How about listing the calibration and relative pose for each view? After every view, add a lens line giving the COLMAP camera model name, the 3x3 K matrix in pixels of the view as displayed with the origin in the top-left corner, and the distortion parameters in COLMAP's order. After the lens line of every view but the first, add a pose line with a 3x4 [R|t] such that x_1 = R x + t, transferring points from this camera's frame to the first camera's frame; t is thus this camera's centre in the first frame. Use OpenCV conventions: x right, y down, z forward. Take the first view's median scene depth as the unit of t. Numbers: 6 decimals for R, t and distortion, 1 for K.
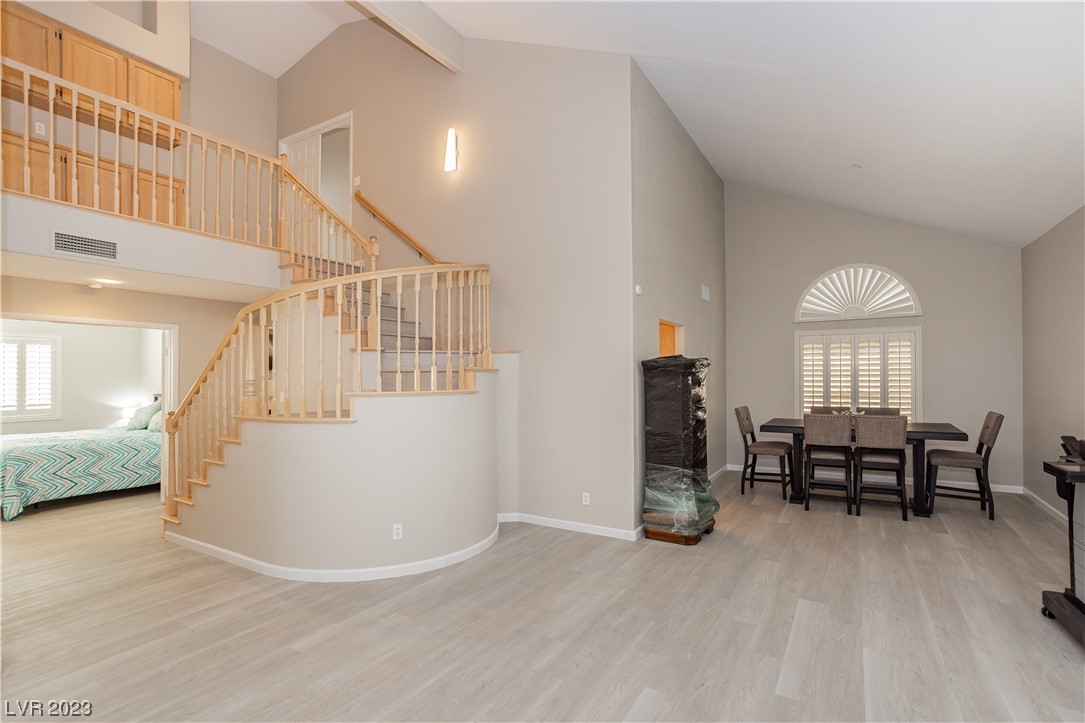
lens RADIAL K [[529.8, 0, 551.0], [0, 529.8, 363.0], [0, 0, 1]] dist [-0.053772, 0.037712]
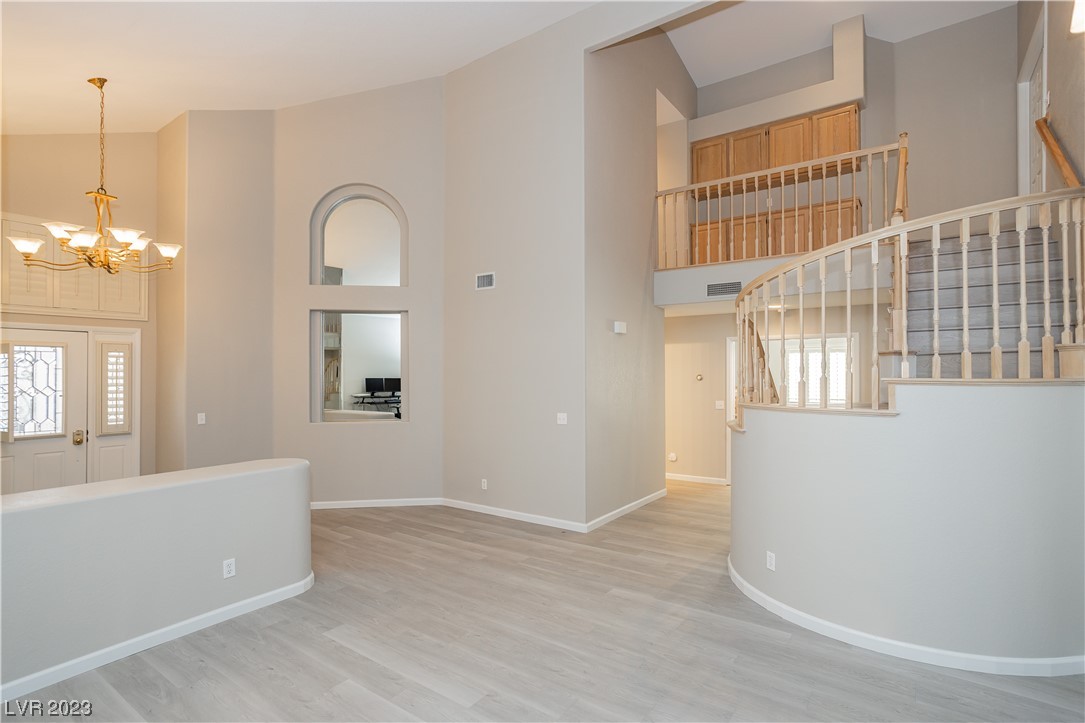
lens RADIAL K [[529.8, 0, 551.0], [0, 529.8, 363.0], [0, 0, 1]] dist [-0.053772, 0.037712]
pose [[-0.082008, -0.013167, -0.996545, 0.708764], [0.025694, 0.999552, -0.015322, -0.015911], [0.996300, -0.026862, -0.081633, 0.785494]]
